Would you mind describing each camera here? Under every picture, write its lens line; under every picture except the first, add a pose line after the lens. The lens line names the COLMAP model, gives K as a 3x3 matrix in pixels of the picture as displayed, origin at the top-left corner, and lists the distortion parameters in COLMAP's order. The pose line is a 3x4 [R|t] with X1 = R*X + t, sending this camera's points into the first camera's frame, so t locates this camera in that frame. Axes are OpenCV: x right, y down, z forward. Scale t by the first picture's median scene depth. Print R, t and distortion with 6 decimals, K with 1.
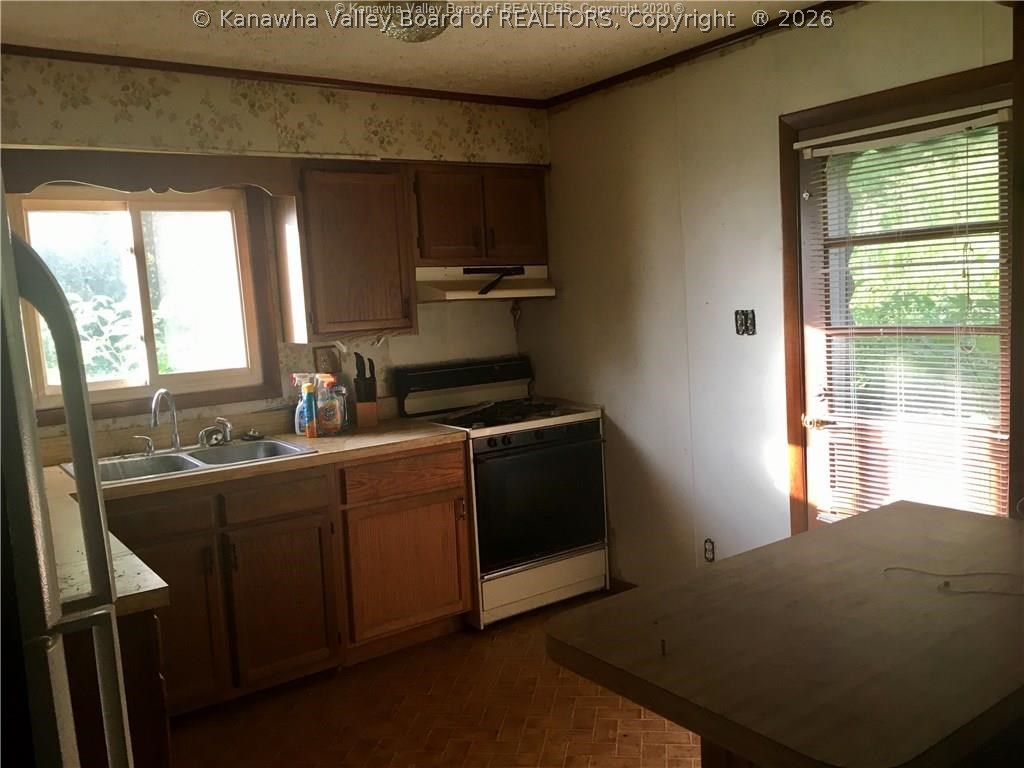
lens RADIAL K [[863.2, 0, 510.8], [0, 863.2, 380.2], [0, 0, 1]] dist [0.011536, -0.012584]
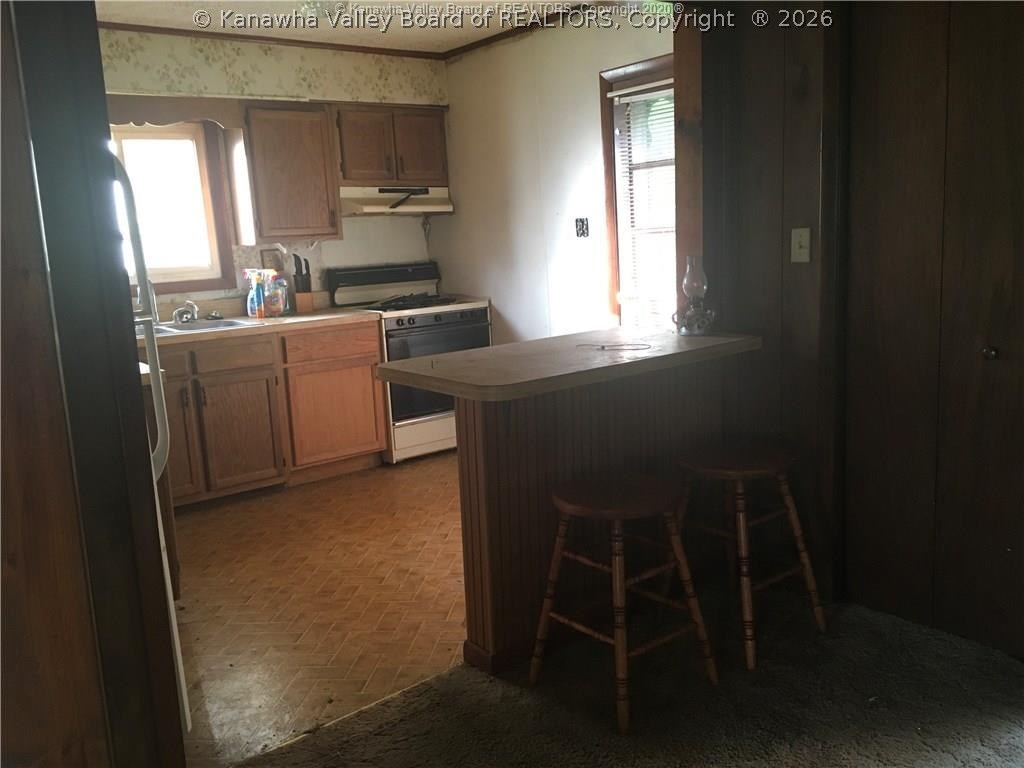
lens RADIAL K [[863.2, 0, 514.2], [0, 863.2, 390.5], [0, 0, 1]] dist [0.011536, -0.012584]
pose [[0.998917, -0.005444, 0.046203, 0.091720], [0.001711, 0.996757, 0.080457, 0.071159], [-0.046491, -0.080291, 0.995687, -0.327401]]
